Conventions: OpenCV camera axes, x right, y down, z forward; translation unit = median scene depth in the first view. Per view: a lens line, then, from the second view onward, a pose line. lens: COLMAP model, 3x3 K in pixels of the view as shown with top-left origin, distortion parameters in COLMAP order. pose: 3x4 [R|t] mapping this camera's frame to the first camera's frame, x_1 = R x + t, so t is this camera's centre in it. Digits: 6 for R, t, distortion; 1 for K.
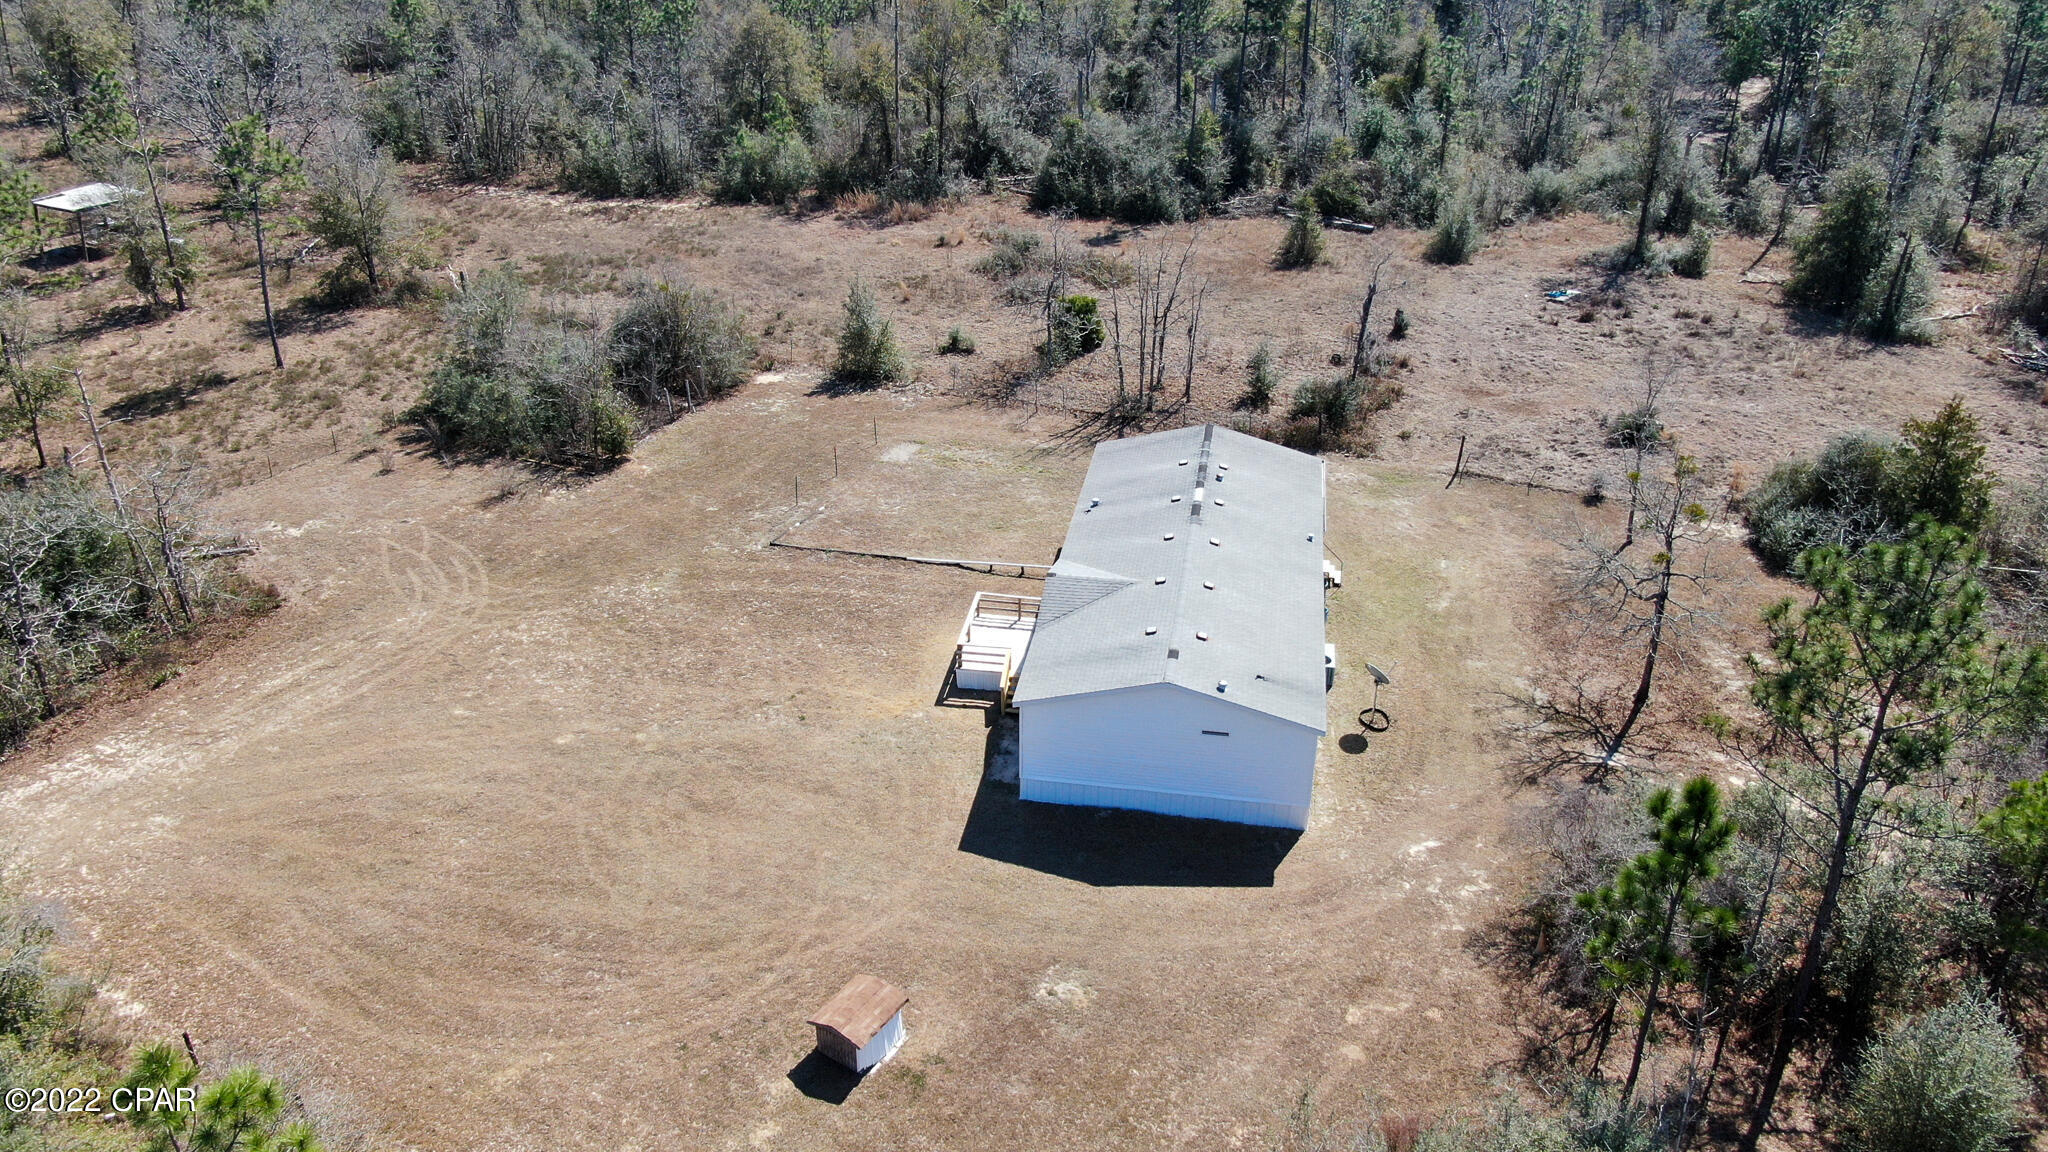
lens RADIAL K [[1476.2, 0, 1030.9], [0, 1476.2, 573.1], [0, 0, 1]] dist [-0.016111, -0.000901]
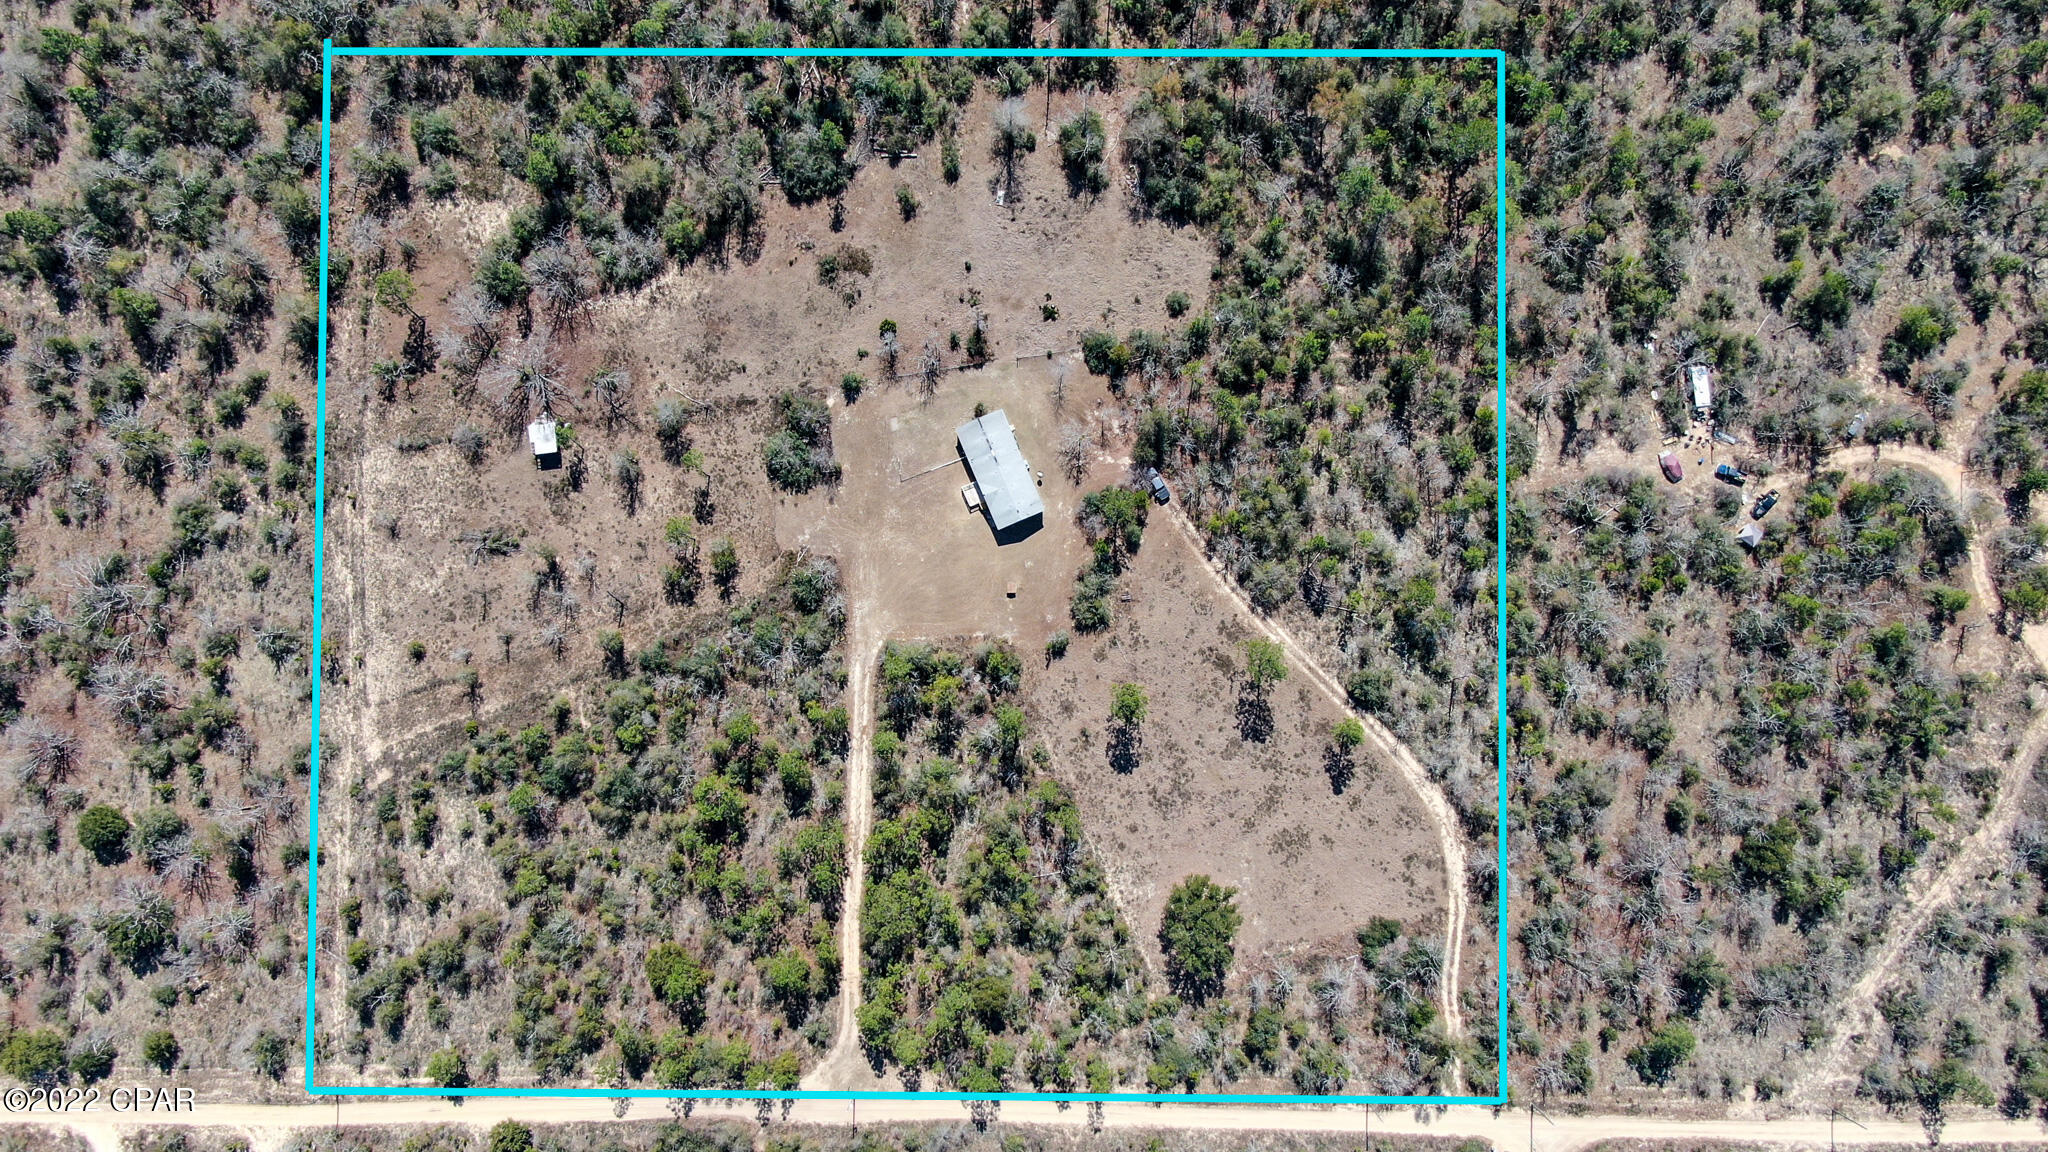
lens RADIAL K [[1476.2, 0, 1023.3], [0, 1476.2, 573.8], [0, 0, 1]] dist [-0.016111, -0.000901]
pose [[0.840596, -0.541591, 0.008768, -0.045188], [0.251130, 0.404016, 0.879605, -3.082800], [-0.479929, -0.737191, 0.475624, -1.239809]]
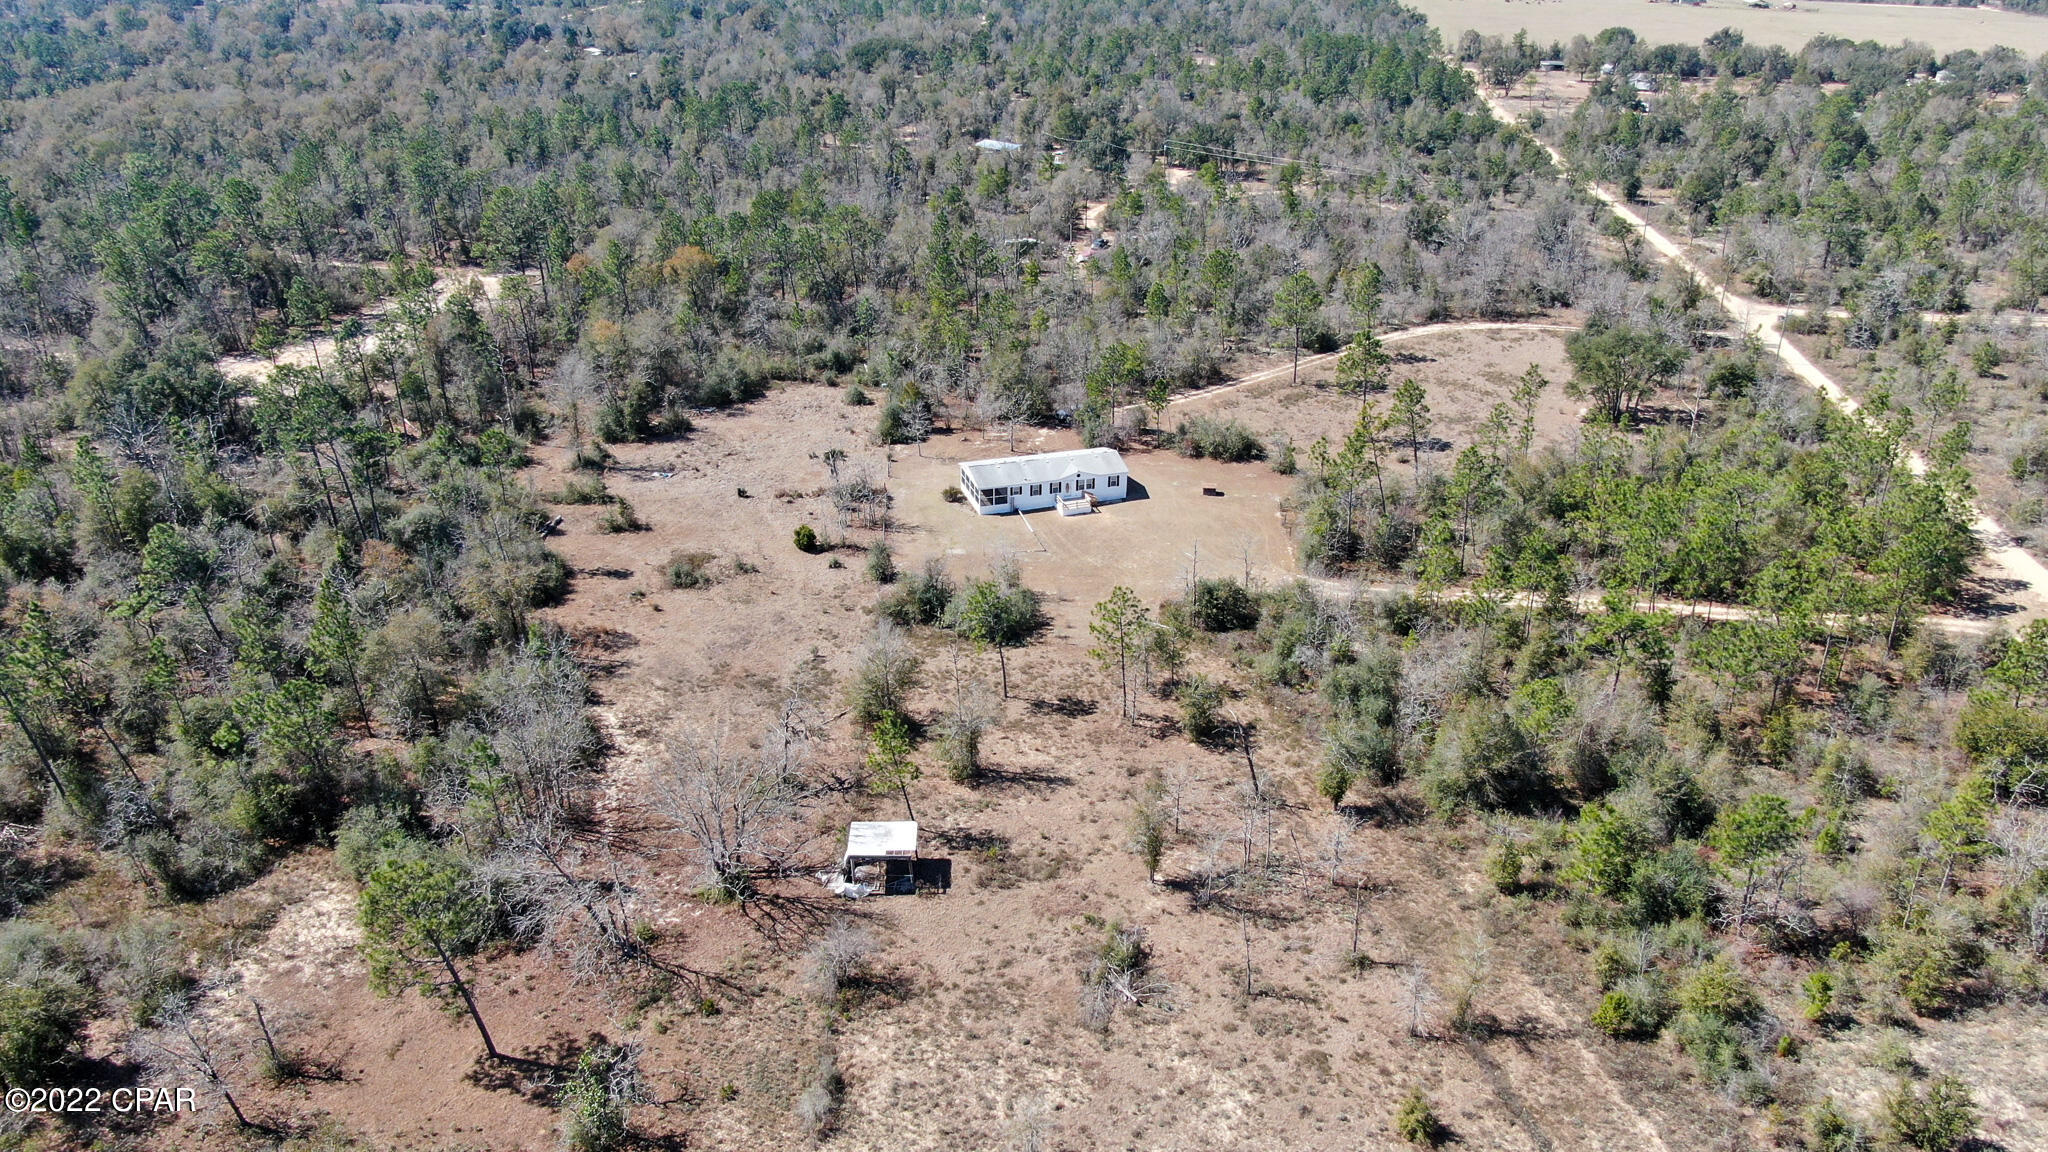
lens RADIAL K [[1476.2, 0, 1020.3], [0, 1476.2, 574.2], [0, 0, 1]] dist [-0.016111, -0.000901]
pose [[-0.456226, -0.389622, 0.800033, -2.031393], [0.405385, 0.709340, 0.576628, -1.370105], [-0.792162, 0.587394, -0.165673, 1.268279]]
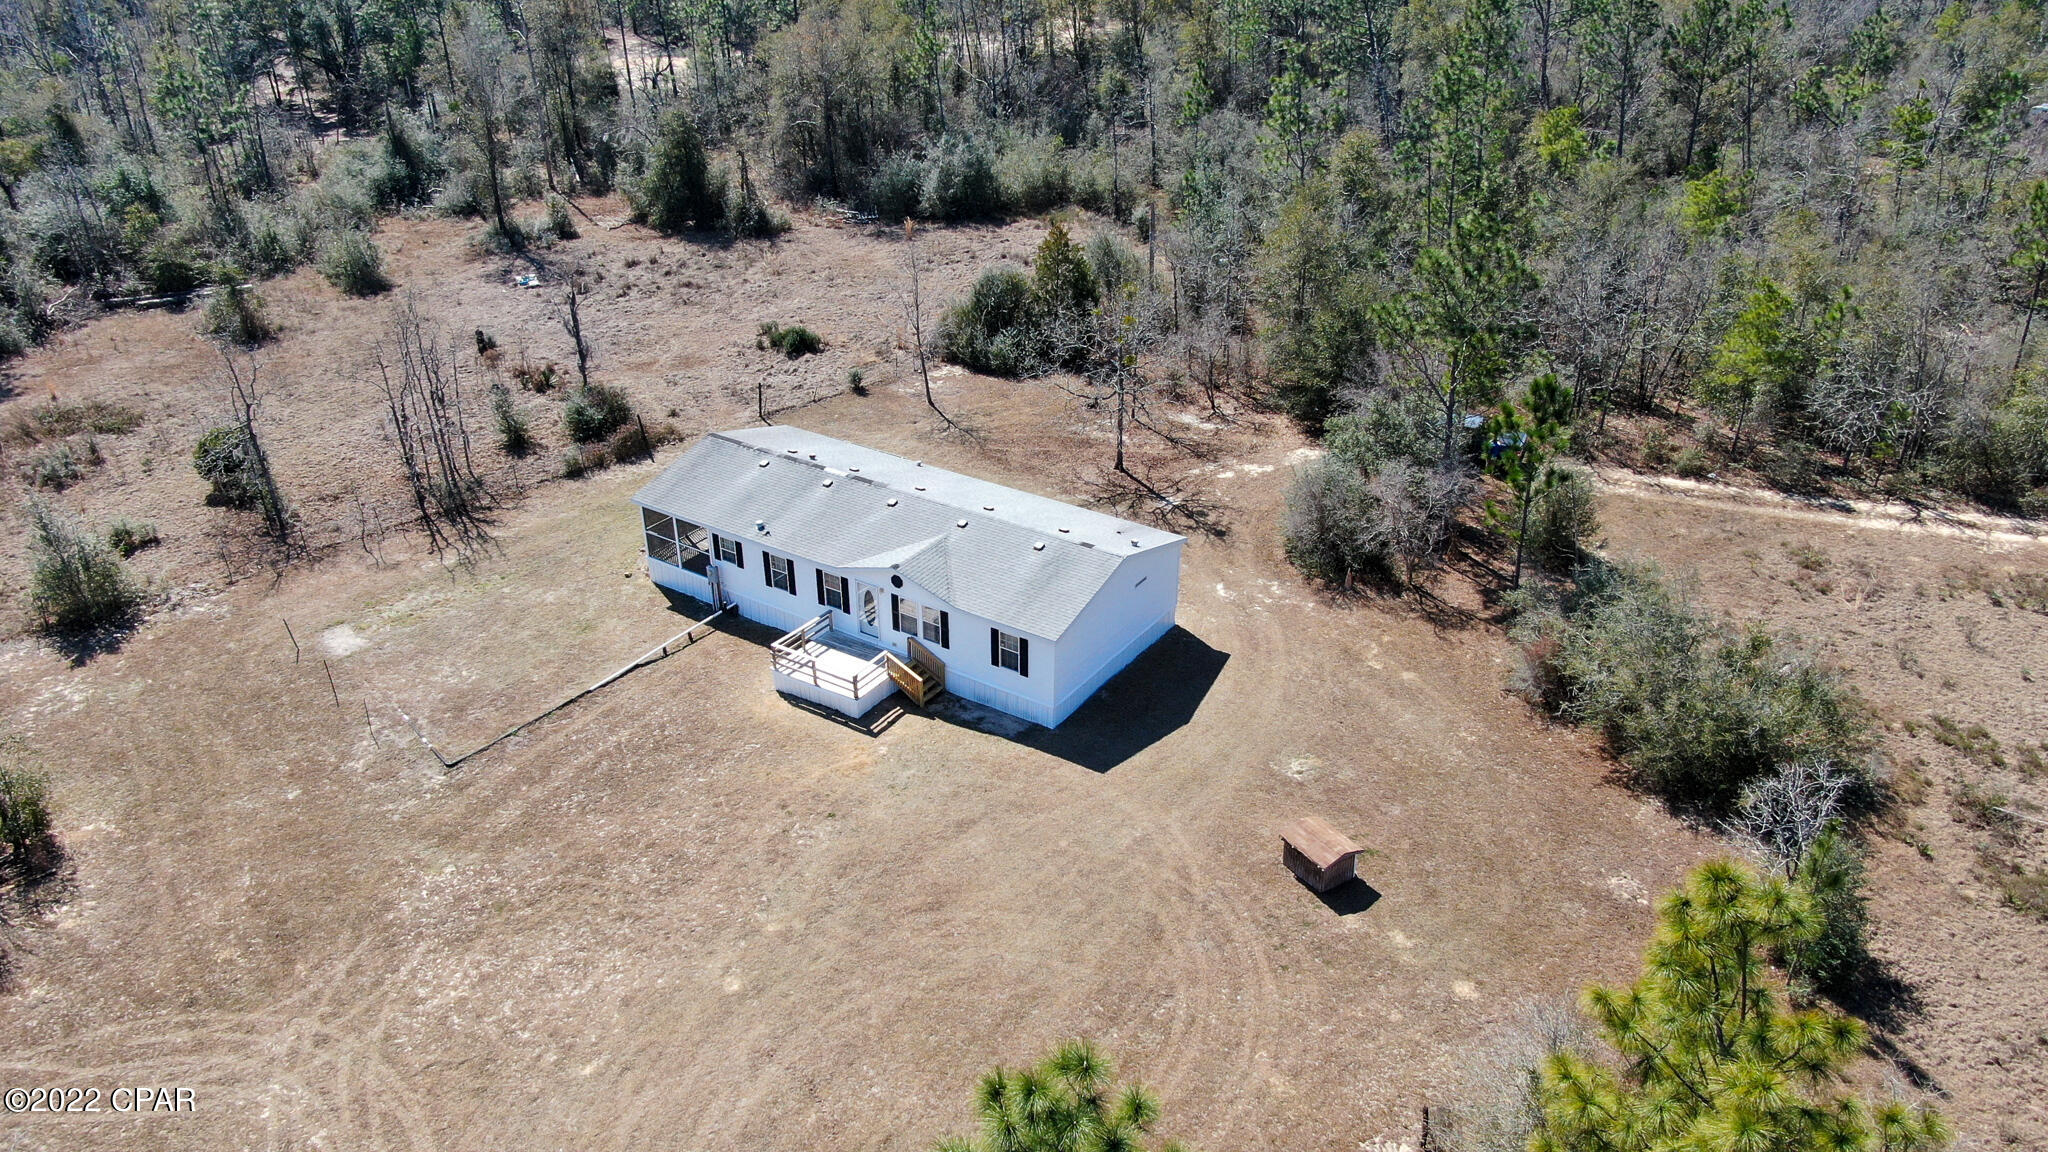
lens RADIAL K [[1476.2, 0, 1026.2], [0, 1476.2, 580.2], [0, 0, 1]] dist [-0.016111, -0.000901]
pose [[0.408605, -0.435768, 0.801965, -0.529834], [0.426422, 0.868014, 0.254393, -0.145567], [-0.806973, 0.238029, 0.540496, 0.239779]]
